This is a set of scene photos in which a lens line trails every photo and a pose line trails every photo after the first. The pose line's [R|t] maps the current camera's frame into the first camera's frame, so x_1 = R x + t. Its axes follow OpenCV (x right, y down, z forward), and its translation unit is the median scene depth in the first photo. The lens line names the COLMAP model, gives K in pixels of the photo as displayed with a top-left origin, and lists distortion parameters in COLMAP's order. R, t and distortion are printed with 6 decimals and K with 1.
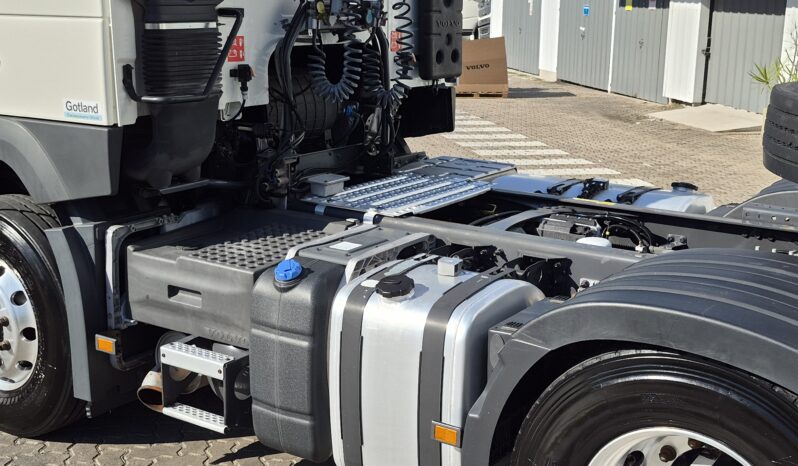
lens RADIAL K [[1032.8, 0, 413.6], [0, 1032.8, 233.6], [0, 0, 1]] dist [0.101018, -0.035253]
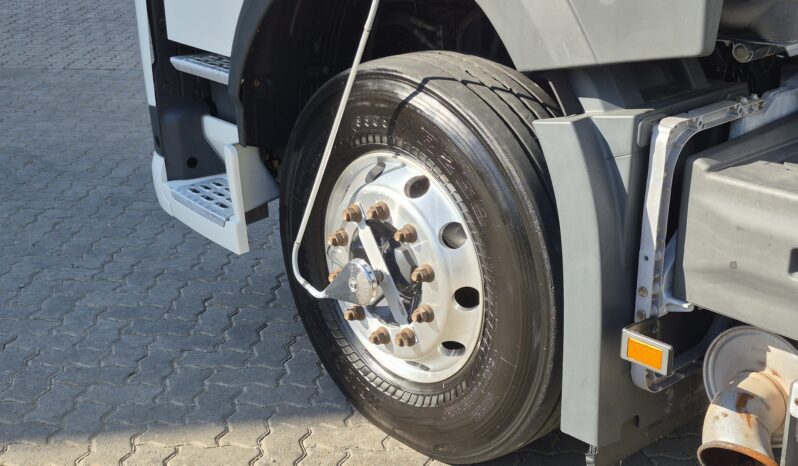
lens RADIAL K [[1098.3, 0, 416.2], [0, 1098.3, 209.0], [0, 0, 1]] dist [0.118112, -0.056806]
pose [[0.971888, 0.059991, -0.227673, -0.280321], [-0.037554, 0.994113, 0.101635, -0.013511], [0.232430, -0.090228, 0.968419, 0.449451]]
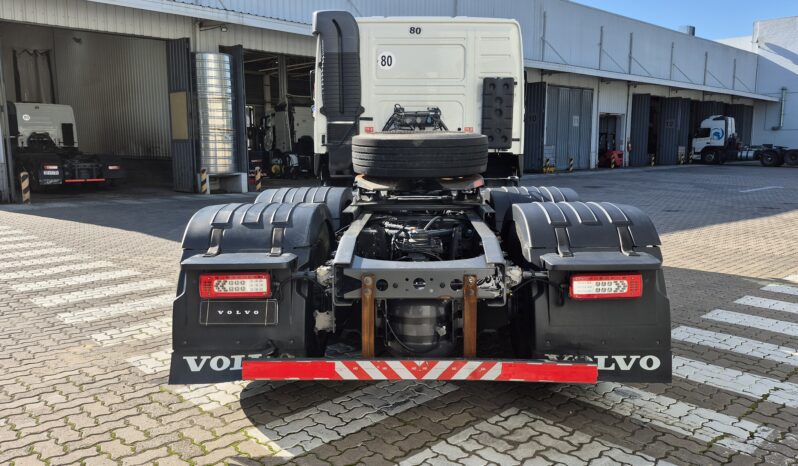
lens RADIAL K [[625.9, 0, 415.5], [0, 625.9, 234.6], [0, 0, 1]] dist [0.073978, -0.000625]
pose [[0.549056, 0.103665, -0.829332, 1.425853], [-0.183918, 0.982941, 0.001103, 0.080688], [0.815298, 0.151924, 0.558756, 0.185347]]
